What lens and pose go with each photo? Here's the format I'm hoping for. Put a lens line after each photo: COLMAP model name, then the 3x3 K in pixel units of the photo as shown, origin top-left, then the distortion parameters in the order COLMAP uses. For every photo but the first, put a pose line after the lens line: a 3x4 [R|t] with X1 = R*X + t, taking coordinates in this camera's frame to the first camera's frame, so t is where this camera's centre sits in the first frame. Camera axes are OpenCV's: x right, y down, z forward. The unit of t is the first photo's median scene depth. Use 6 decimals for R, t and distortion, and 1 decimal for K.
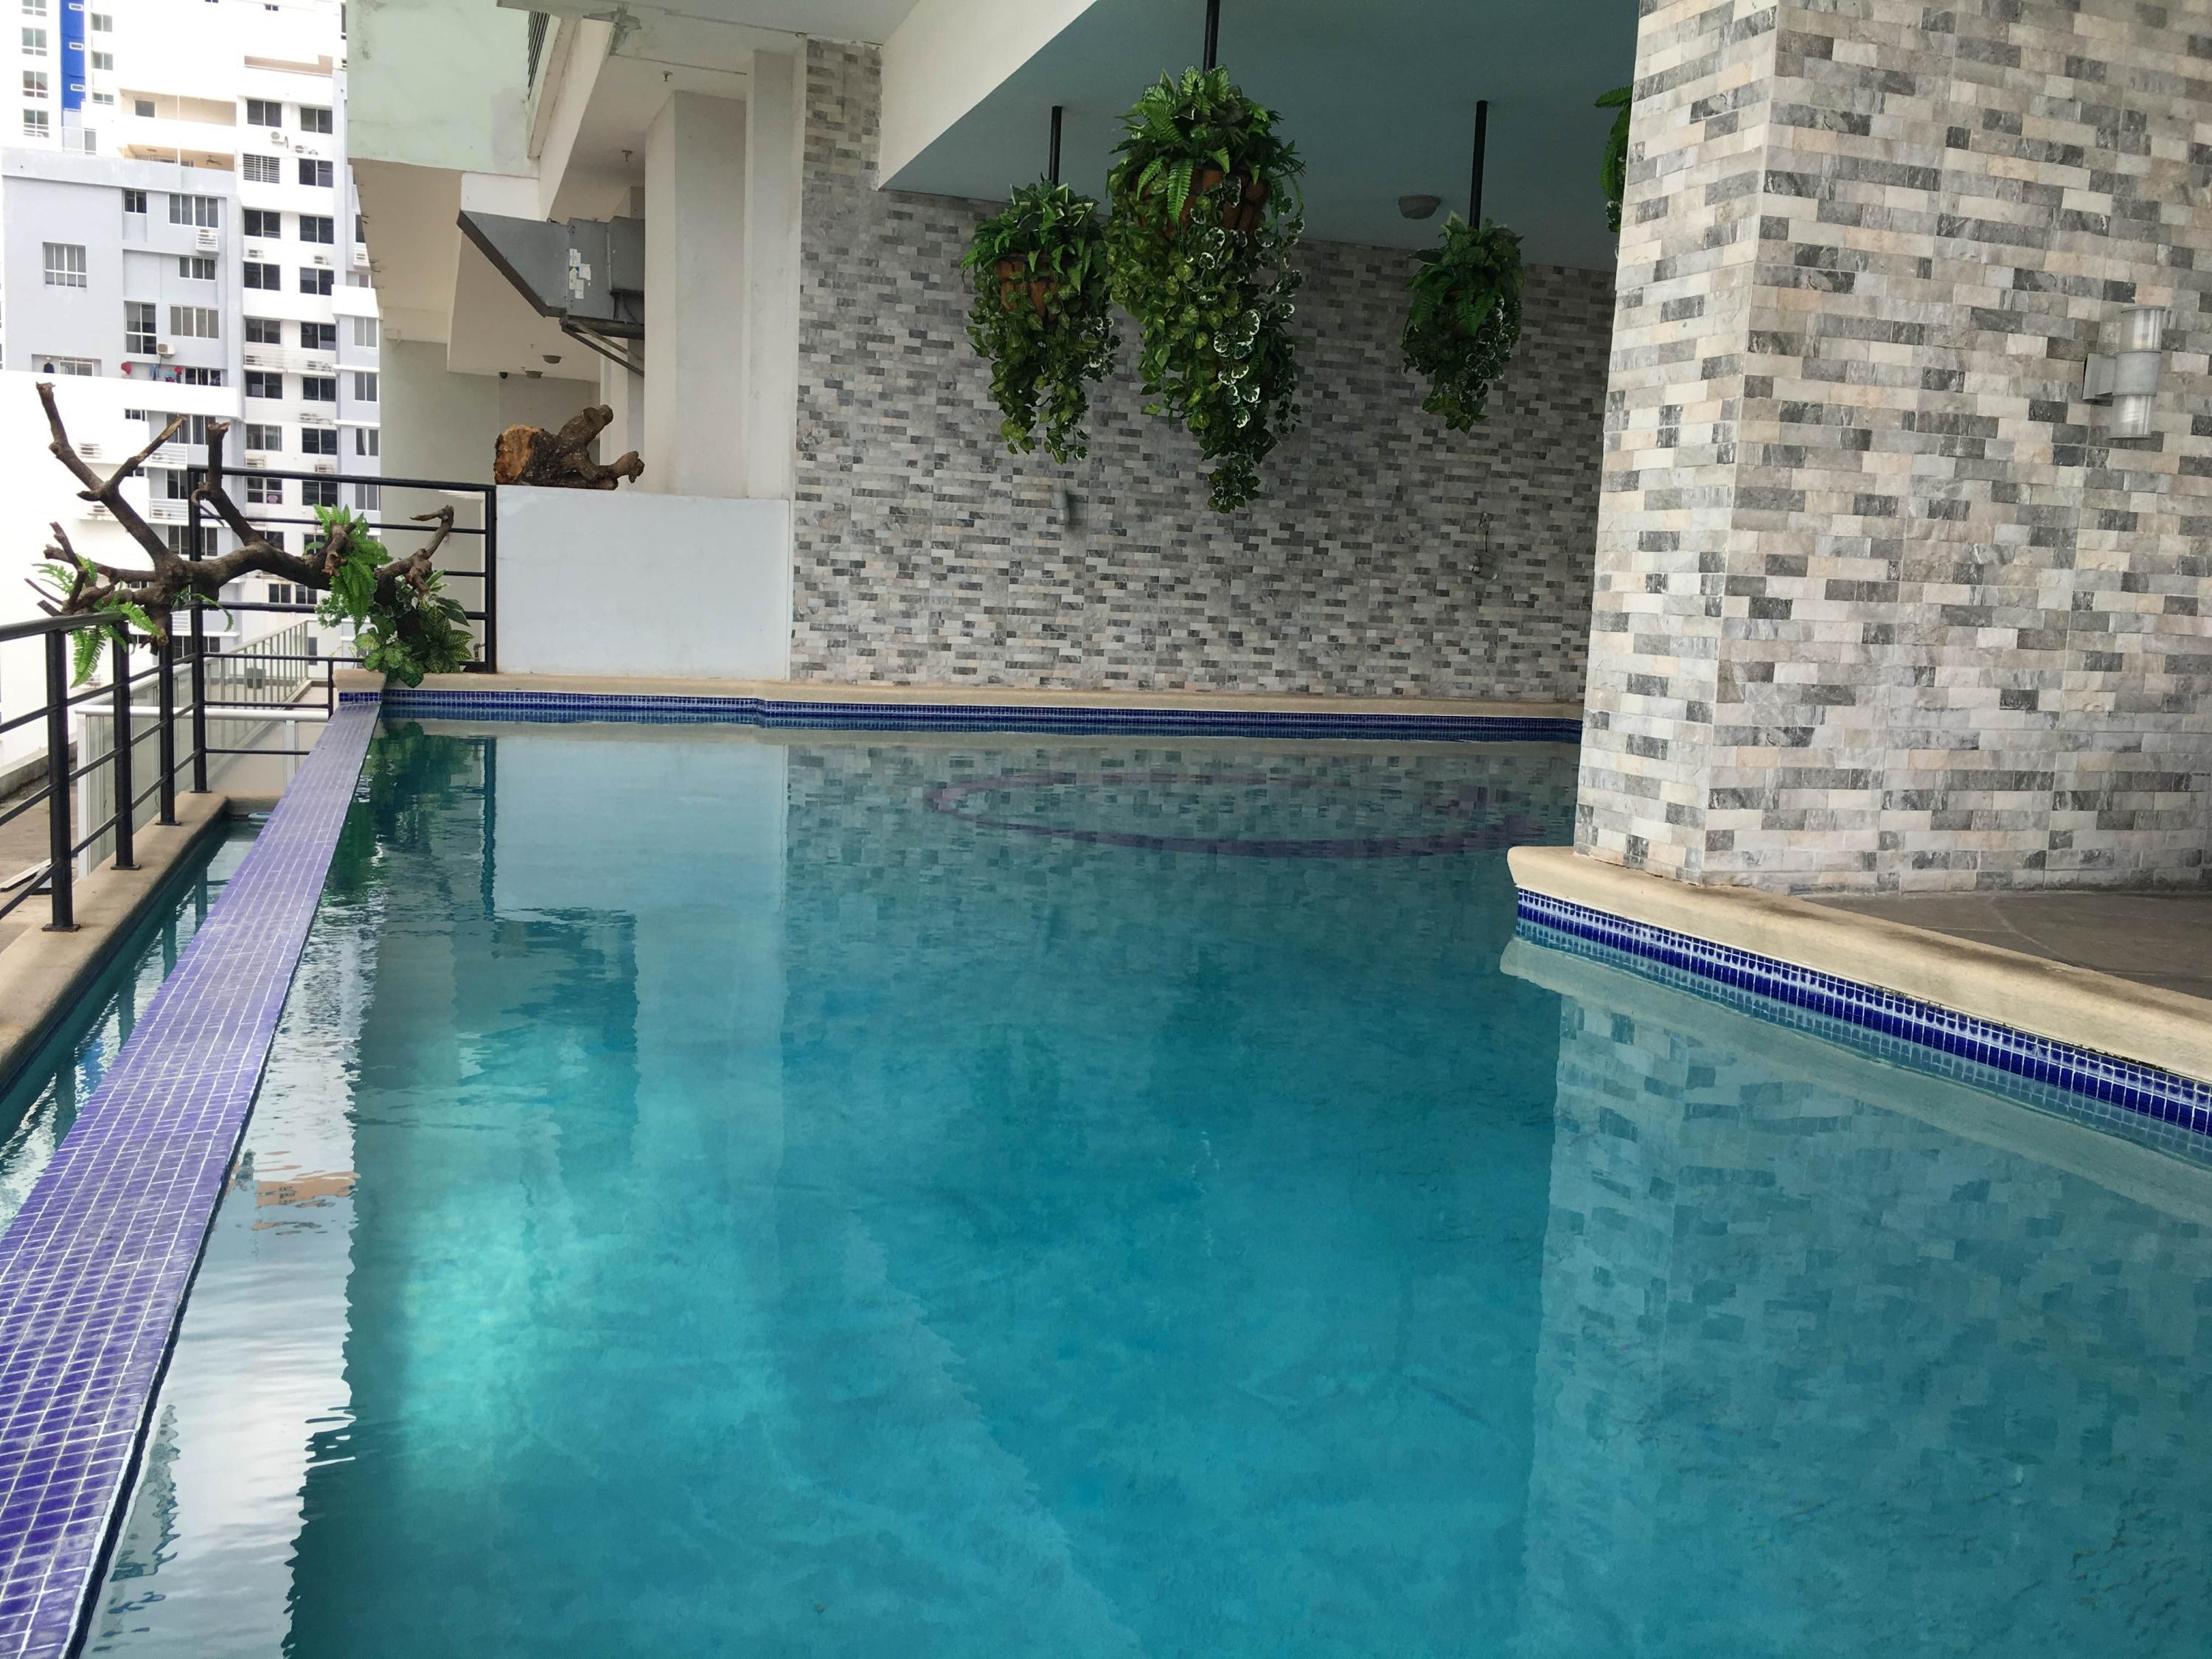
lens RADIAL K [[1920.6, 0, 1103.6], [0, 1920.6, 827.6], [0, 0, 1]] dist [0.040647, -0.043606]
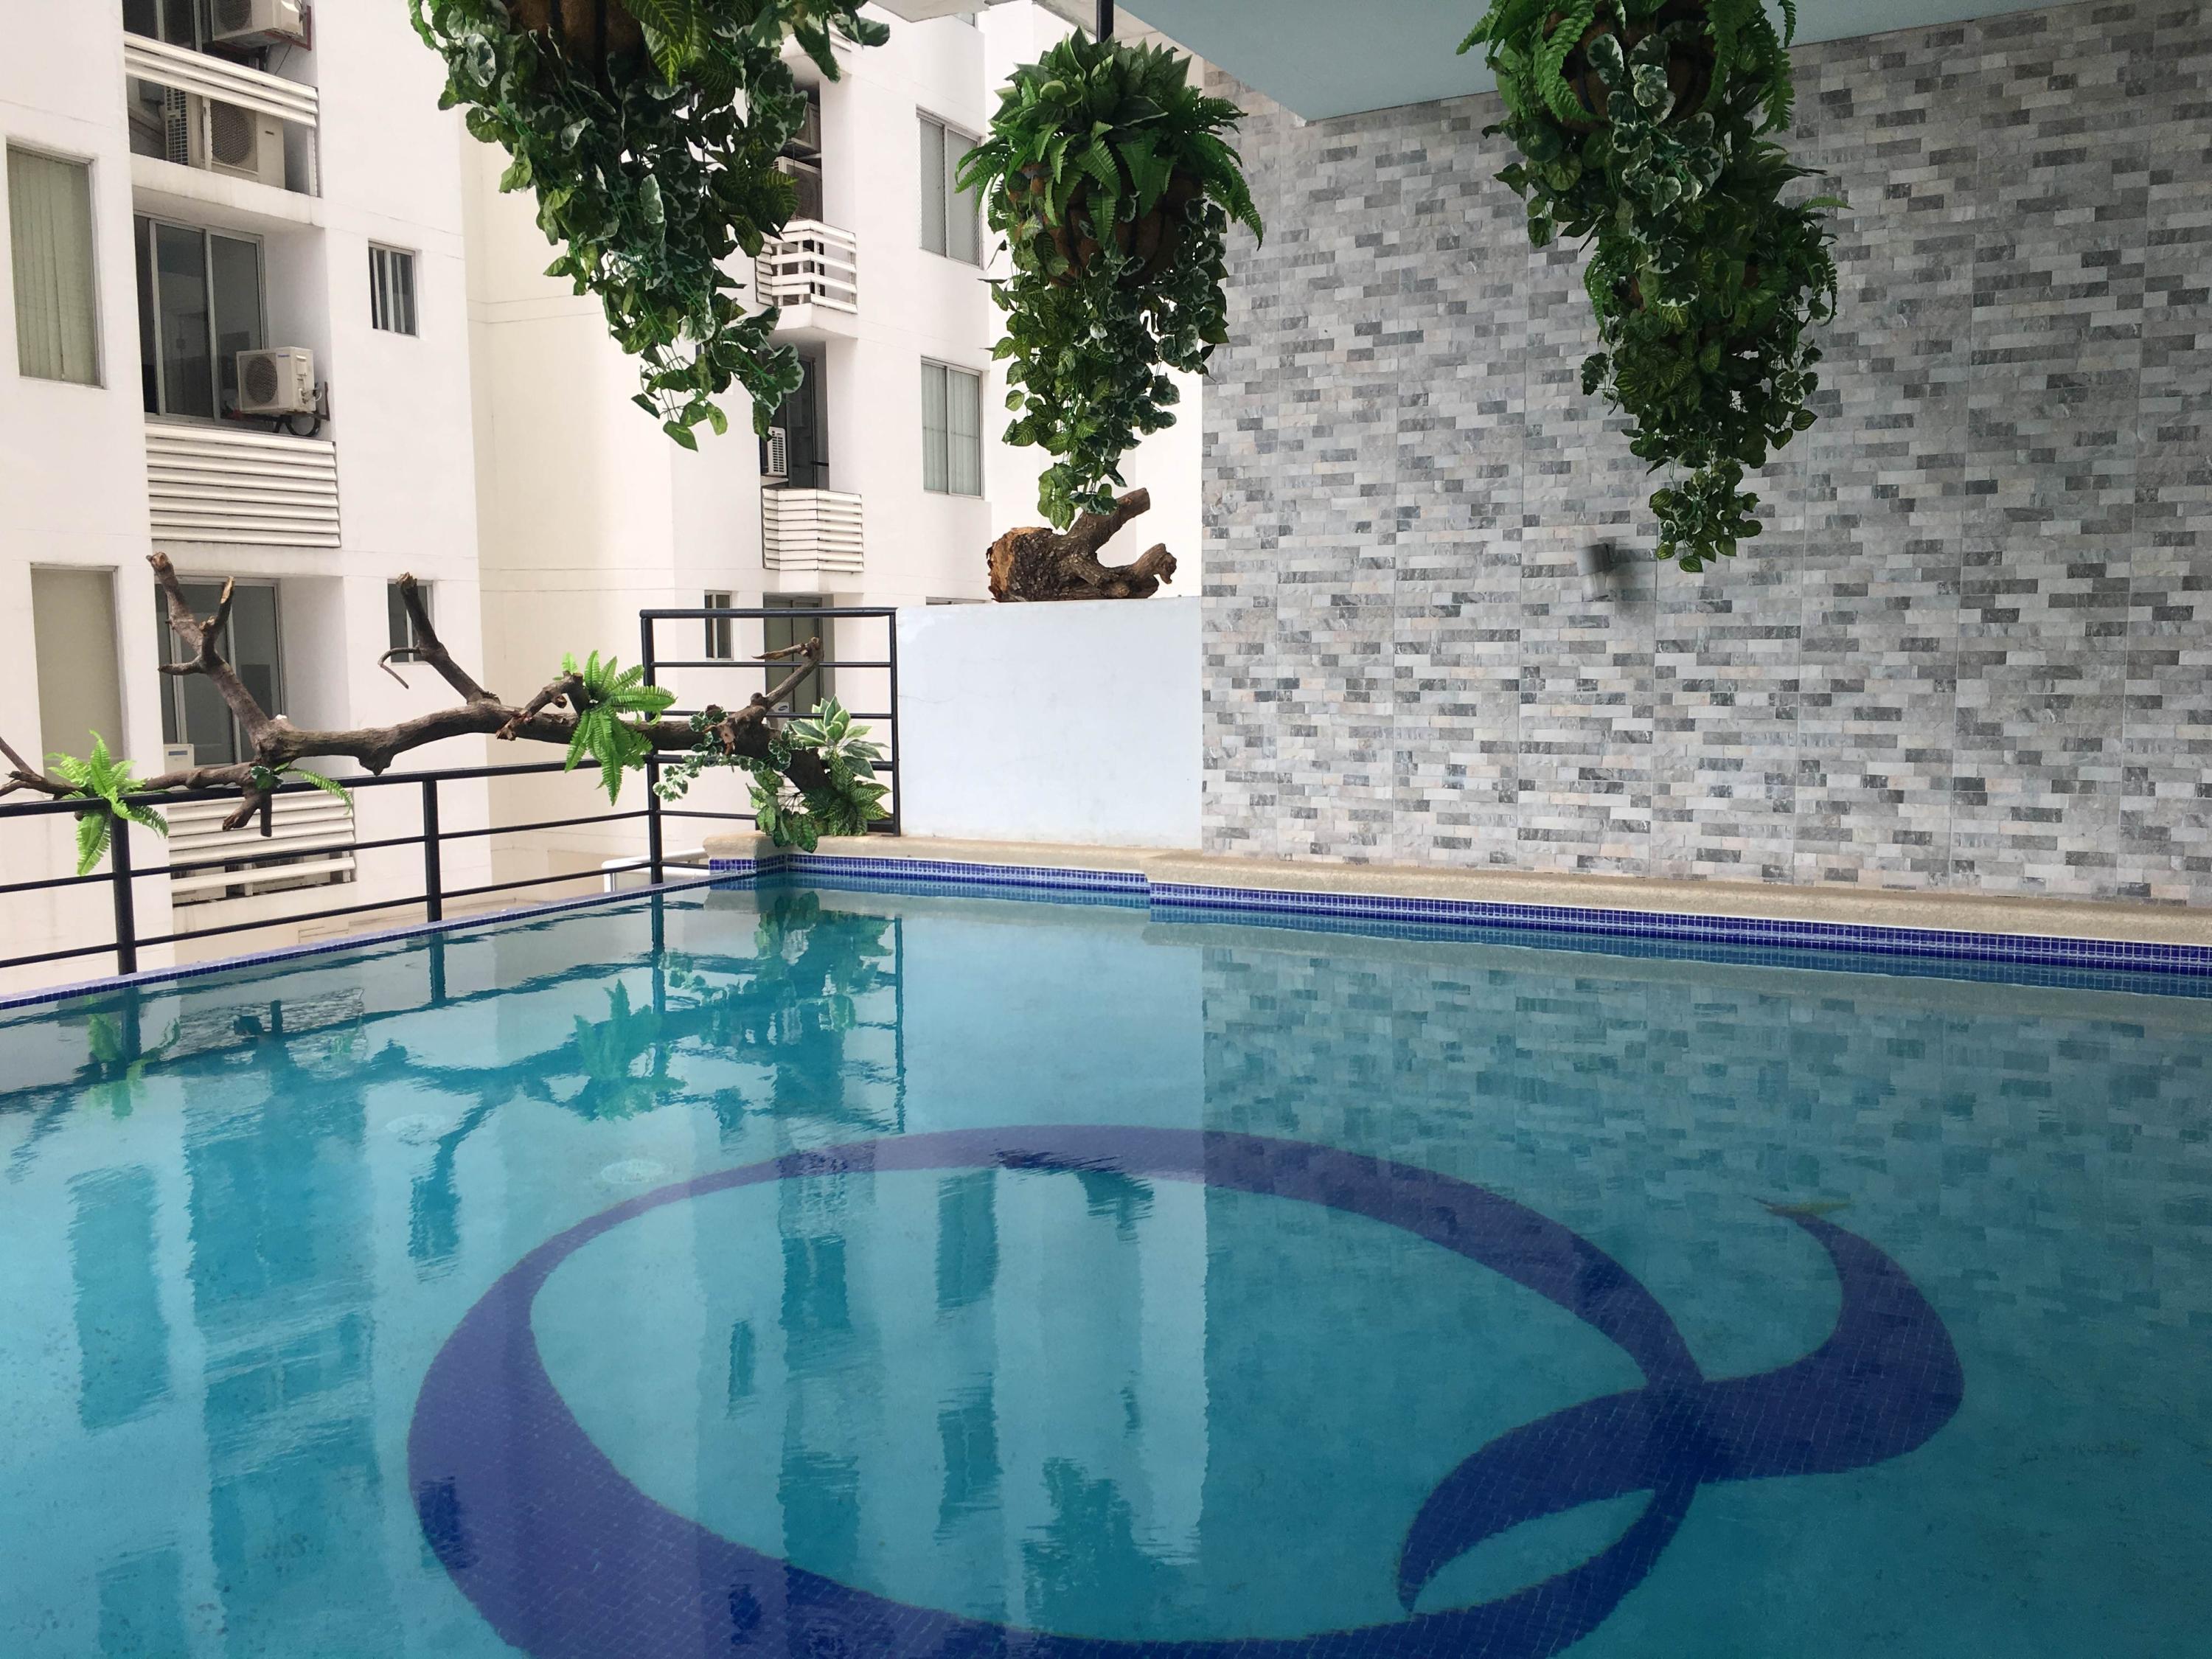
lens RADIAL K [[1920.6, 0, 1106.4], [0, 1920.6, 832.8], [0, 0, 1]] dist [0.040647, -0.043606]
pose [[0.643327, 0.025575, -0.765165, 0.341721], [-0.055737, 0.998354, -0.013493, -0.070666], [0.763560, 0.051329, 0.643693, 0.509921]]
